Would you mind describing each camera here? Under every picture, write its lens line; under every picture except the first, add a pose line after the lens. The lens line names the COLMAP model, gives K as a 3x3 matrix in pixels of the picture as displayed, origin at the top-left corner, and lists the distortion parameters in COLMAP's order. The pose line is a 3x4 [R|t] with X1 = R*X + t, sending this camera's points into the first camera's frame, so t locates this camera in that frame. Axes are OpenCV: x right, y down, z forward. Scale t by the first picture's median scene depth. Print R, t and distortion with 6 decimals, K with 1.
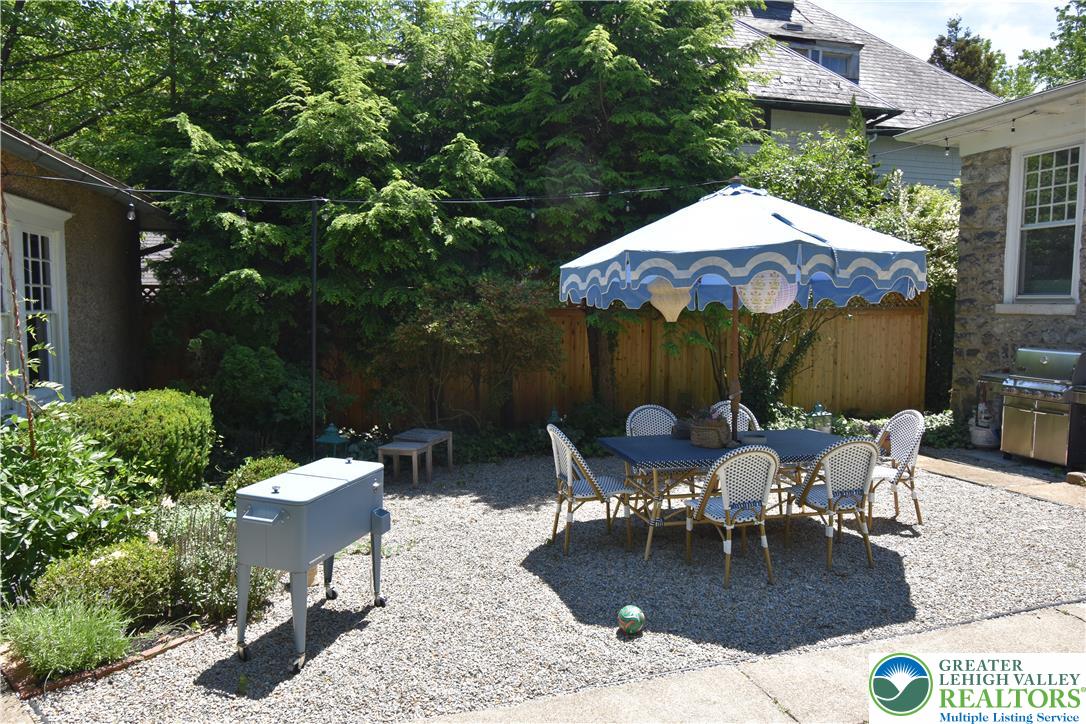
lens RADIAL K [[785.8, 0, 546.3], [0, 785.8, 367.4], [0, 0, 1]] dist [0.002157, -0.045648]
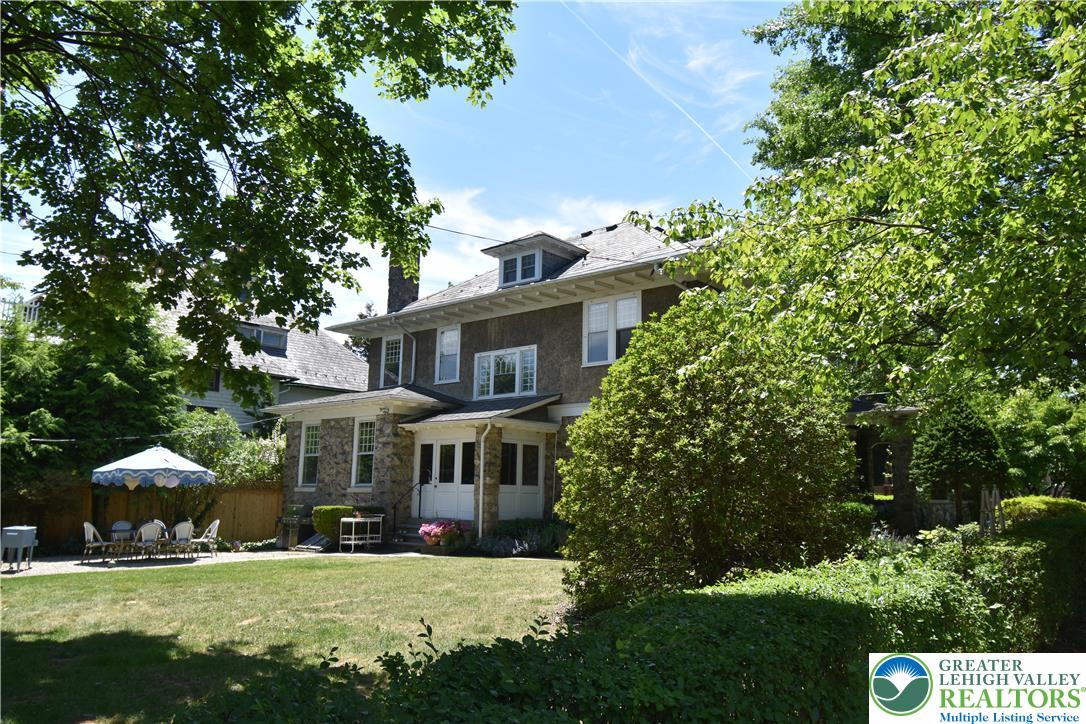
lens RADIAL K [[785.8, 0, 546.3], [0, 785.8, 367.4], [0, 0, 1]] dist [0.002157, -0.045648]
pose [[0.824015, 0.099993, 0.557675, -0.182391], [0.033851, 0.973855, -0.224633, 0.153238], [-0.565556, 0.203979, 0.799086, -1.720340]]
